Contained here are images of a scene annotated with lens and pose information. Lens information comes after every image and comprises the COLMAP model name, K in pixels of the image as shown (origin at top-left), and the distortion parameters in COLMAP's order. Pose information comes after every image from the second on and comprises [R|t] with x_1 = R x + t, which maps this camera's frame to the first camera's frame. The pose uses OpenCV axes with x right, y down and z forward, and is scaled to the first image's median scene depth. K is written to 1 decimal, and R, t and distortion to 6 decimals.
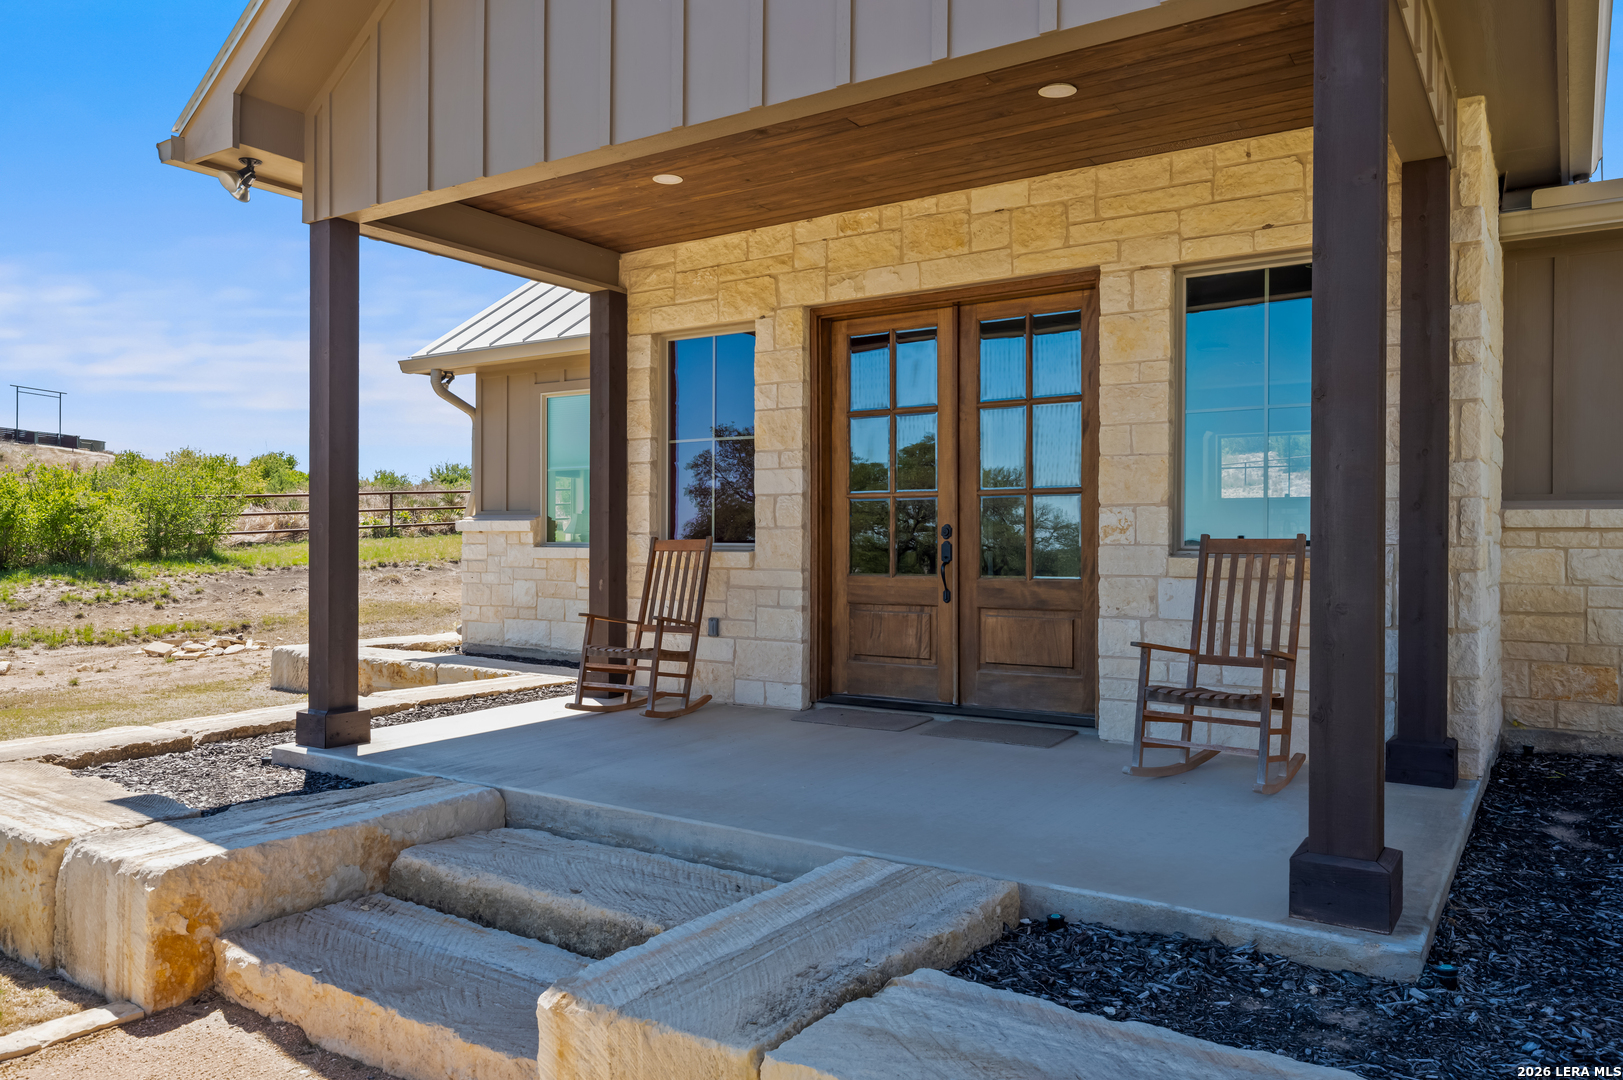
lens RADIAL K [[1140.4, 0, 810.0], [0, 1140.4, 542.3], [0, 0, 1]] dist [0.004685, 0.000253]
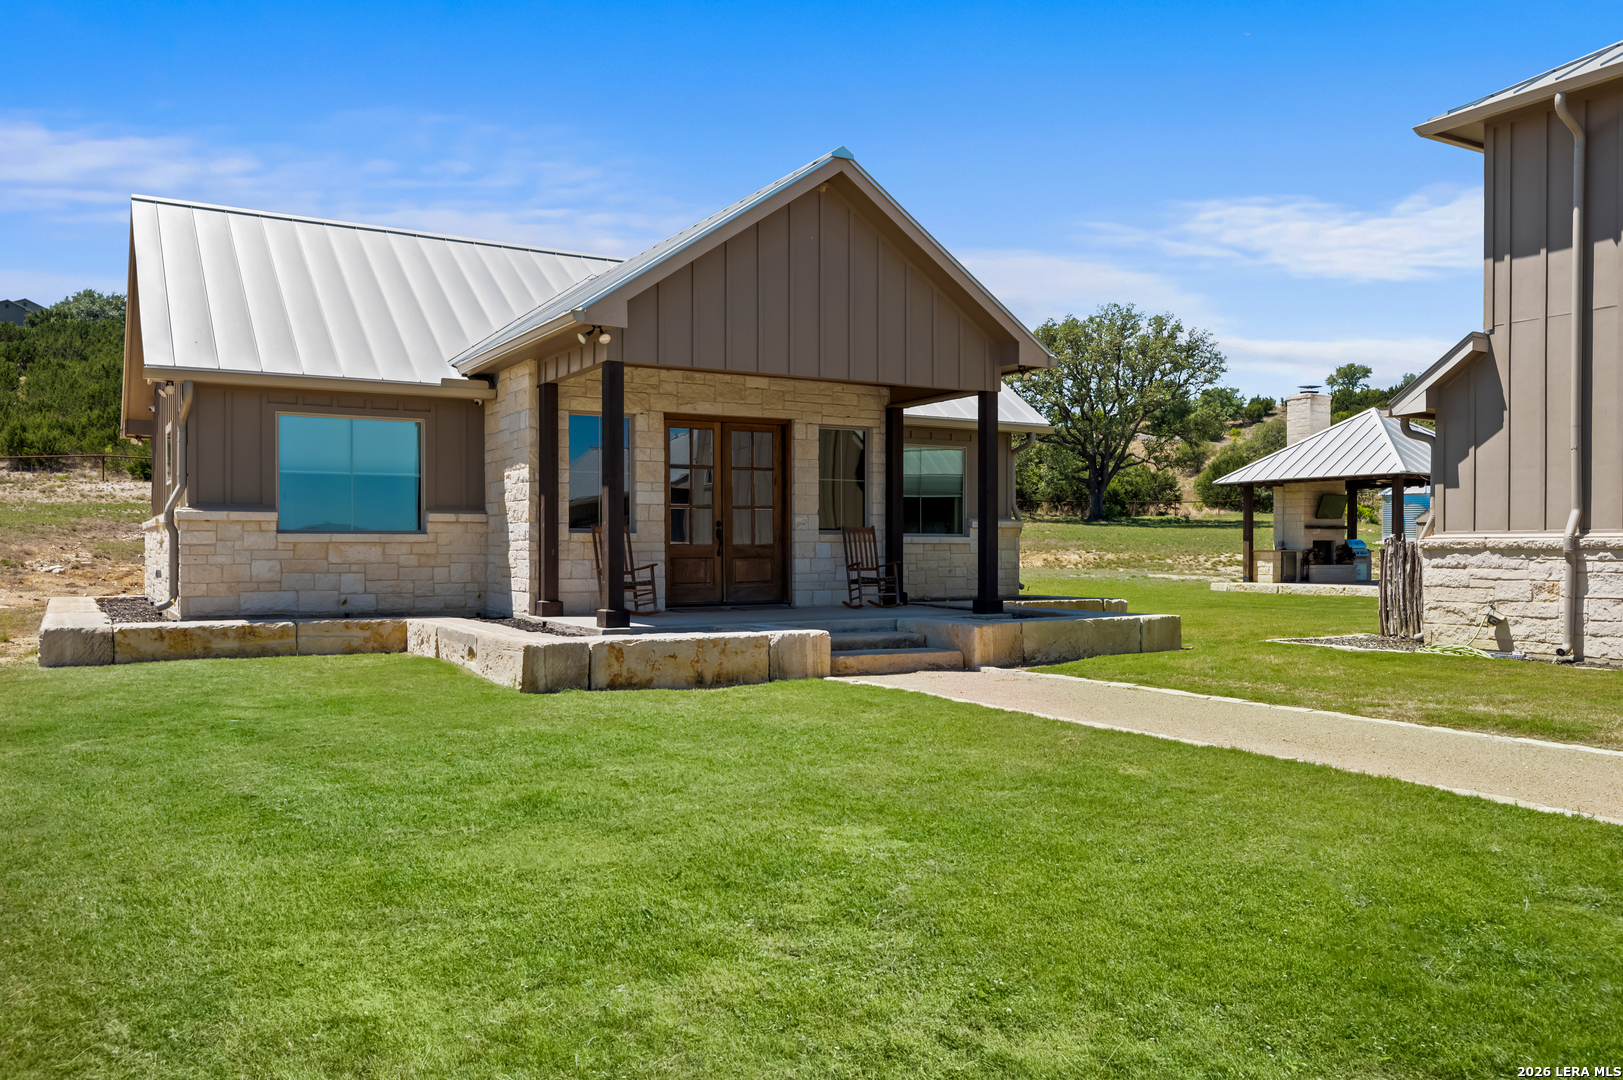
lens RADIAL K [[1123.0, 0, 811.3], [0, 1123.0, 542.9], [0, 0, 1]] dist [-0.000343, -0.000014]
pose [[0.456982, -0.000750, 0.889476, -1.673308], [0.005335, 0.999984, -0.001898, 0.031098], [-0.889460, 0.005612, 0.456978, -0.144645]]
